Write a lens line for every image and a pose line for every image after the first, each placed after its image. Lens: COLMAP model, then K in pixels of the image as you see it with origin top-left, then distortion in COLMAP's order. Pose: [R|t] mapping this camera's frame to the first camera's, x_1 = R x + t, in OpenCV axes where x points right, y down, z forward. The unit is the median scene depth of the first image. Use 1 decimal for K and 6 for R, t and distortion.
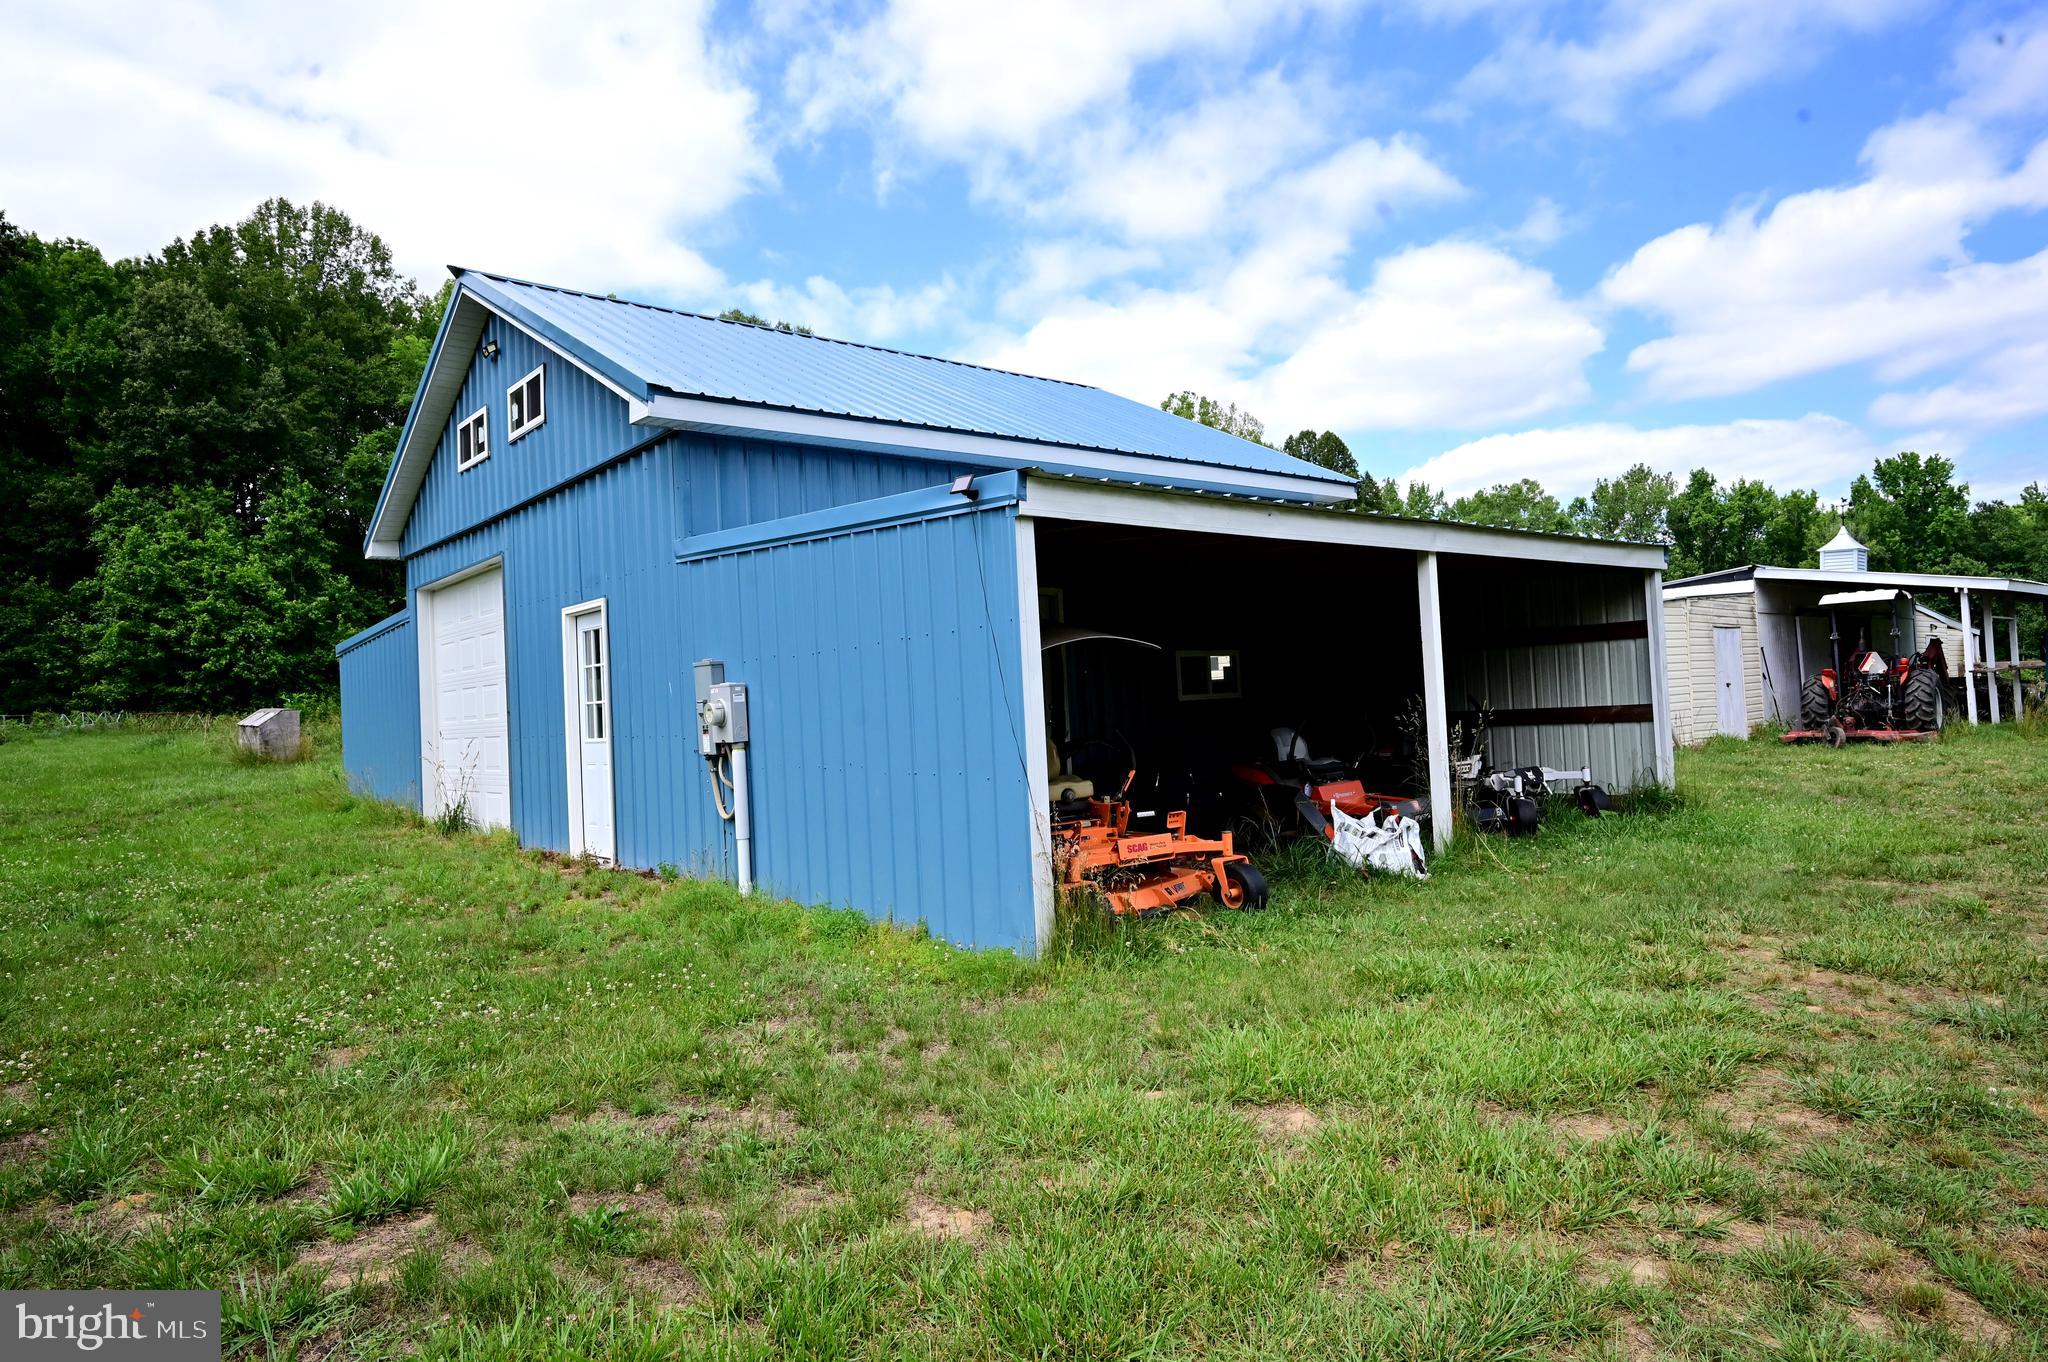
lens RADIAL K [[1229.9, 0, 1027.7], [0, 1229.9, 669.9], [0, 0, 1]] dist [-0.009843, 0.003792]
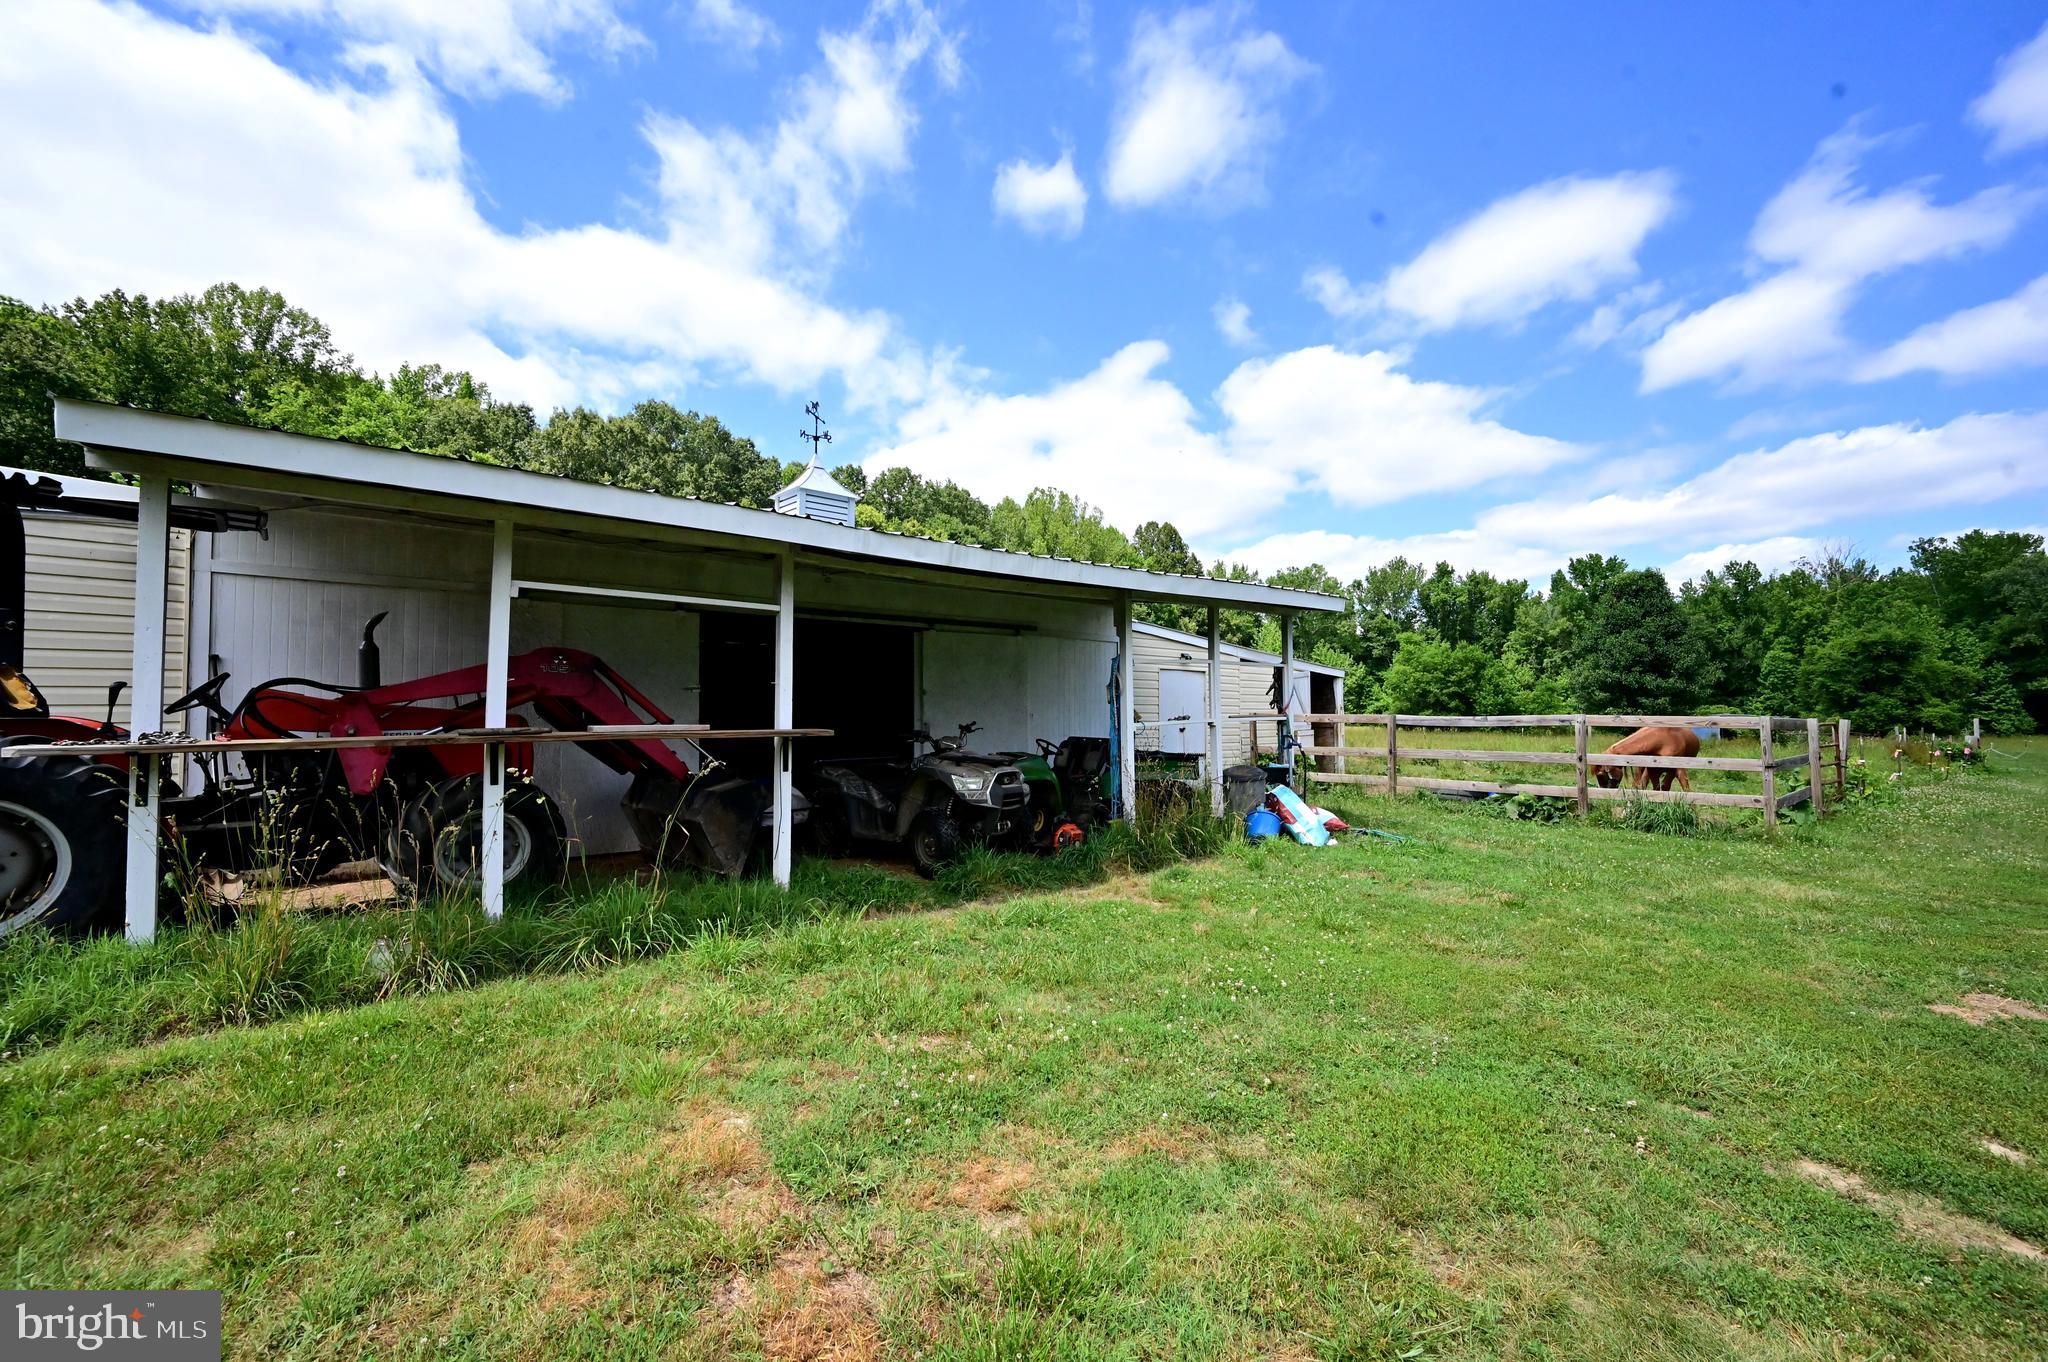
lens RADIAL K [[803.1, 0, 1028.5], [0, 803.1, 685.0], [0, 0, 1]] dist [-0.006781, 0.001107]
pose [[0.998918, 0.041901, -0.020190, 0.292431], [-0.041989, 0.999110, -0.003924, -0.007090], [0.020008, 0.004768, 0.999788, 0.253622]]
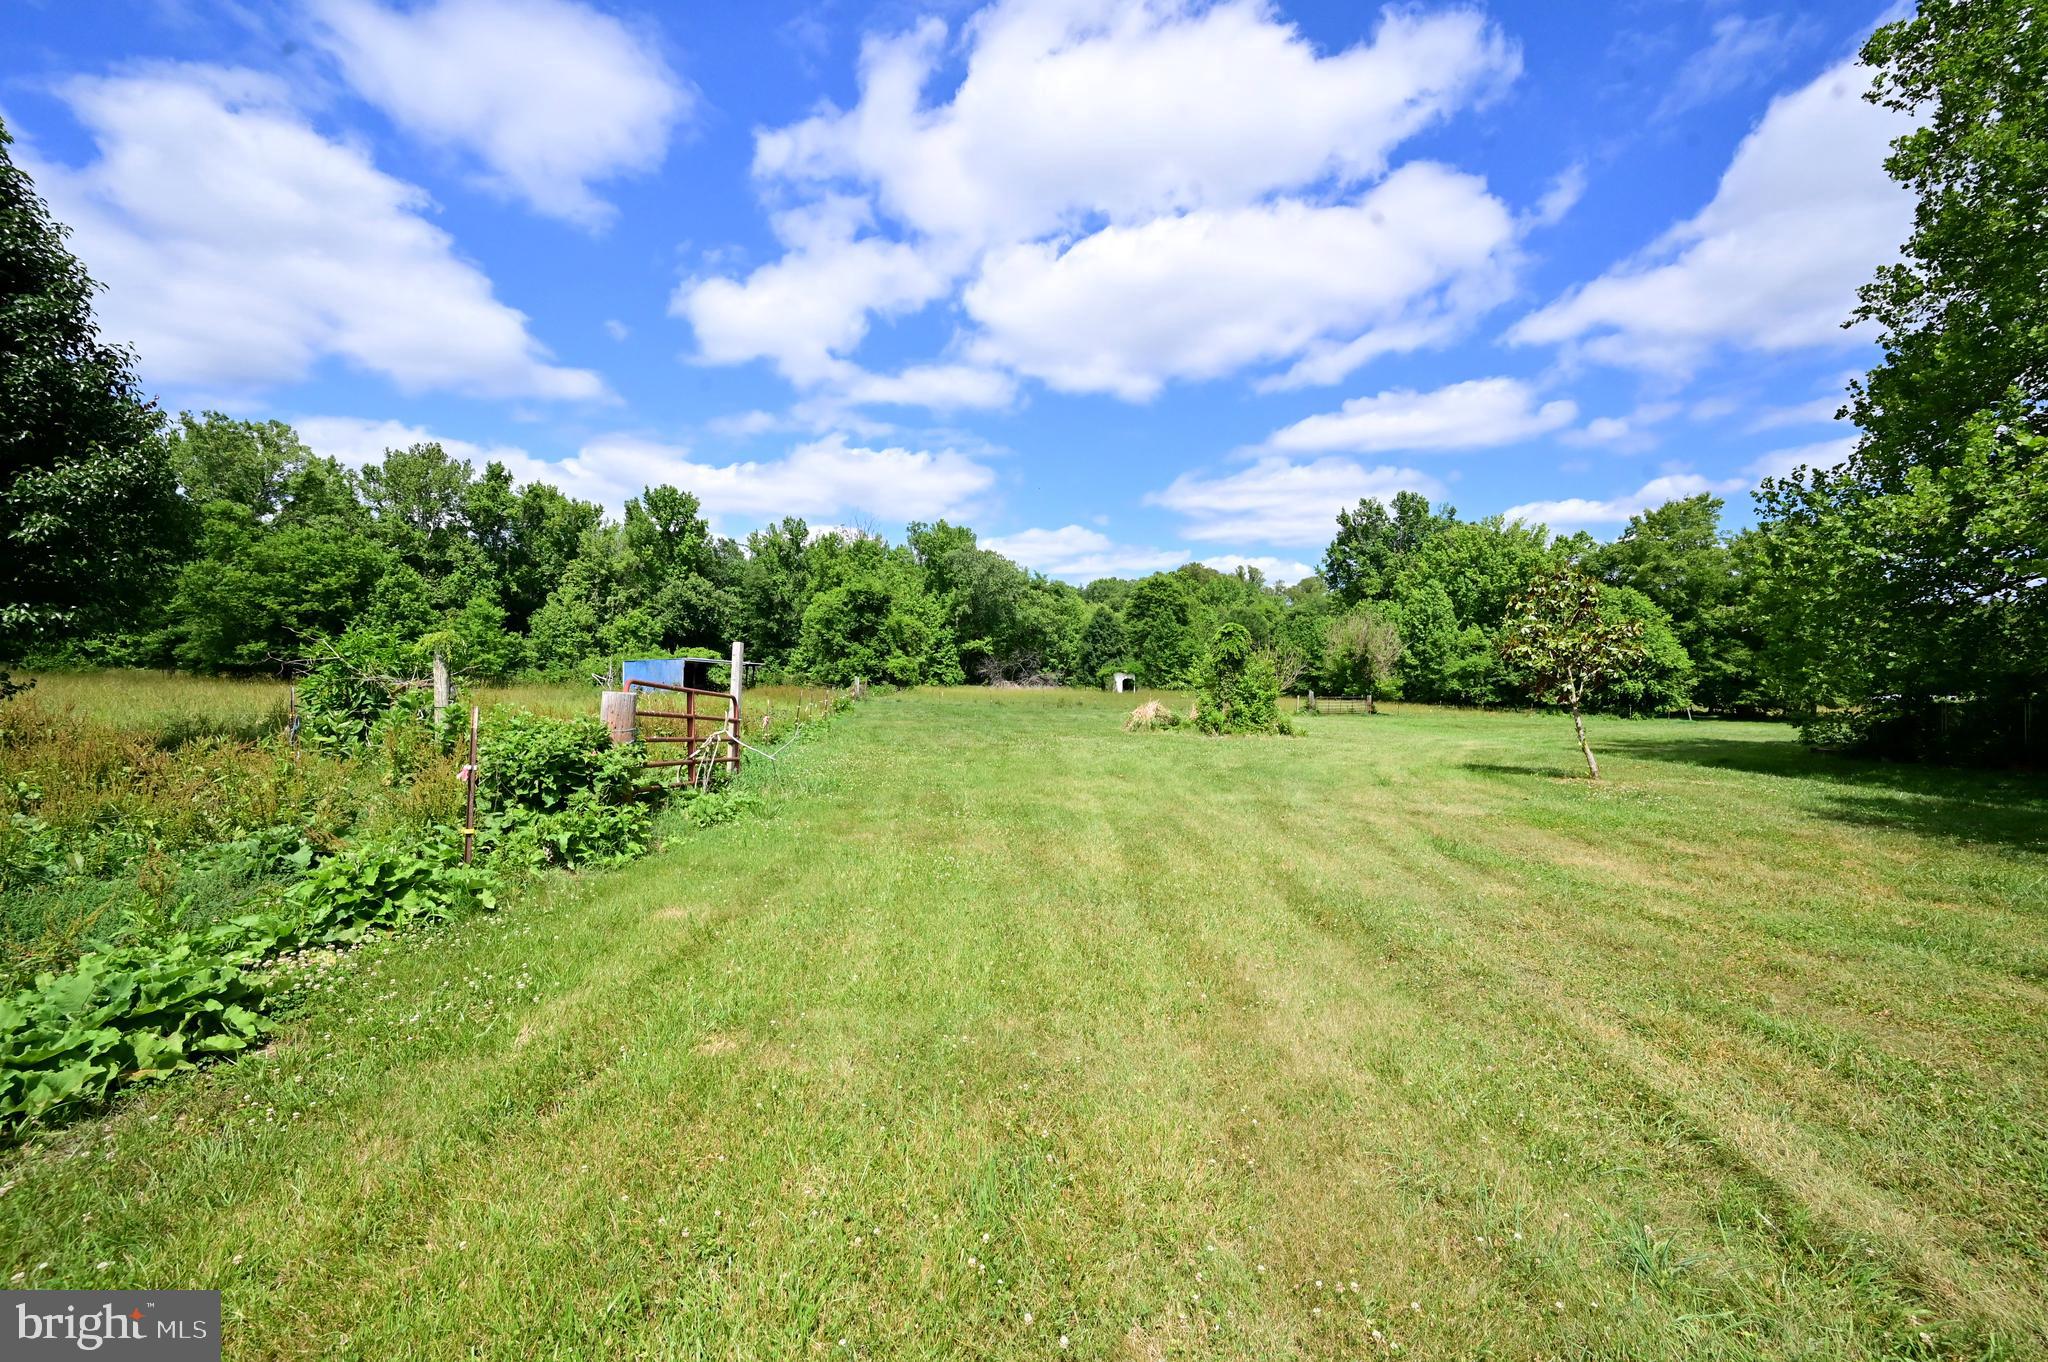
lens RADIAL K [[803.1, 0, 1015.0], [0, 803.1, 685.5], [0, 0, 1]] dist [-0.006781, 0.001107]
pose [[0.593079, 0.041276, 0.804086, 0.710051], [-0.072233, 0.997386, 0.002079, -0.009915], [-0.801898, -0.059315, 0.594510, 0.569911]]
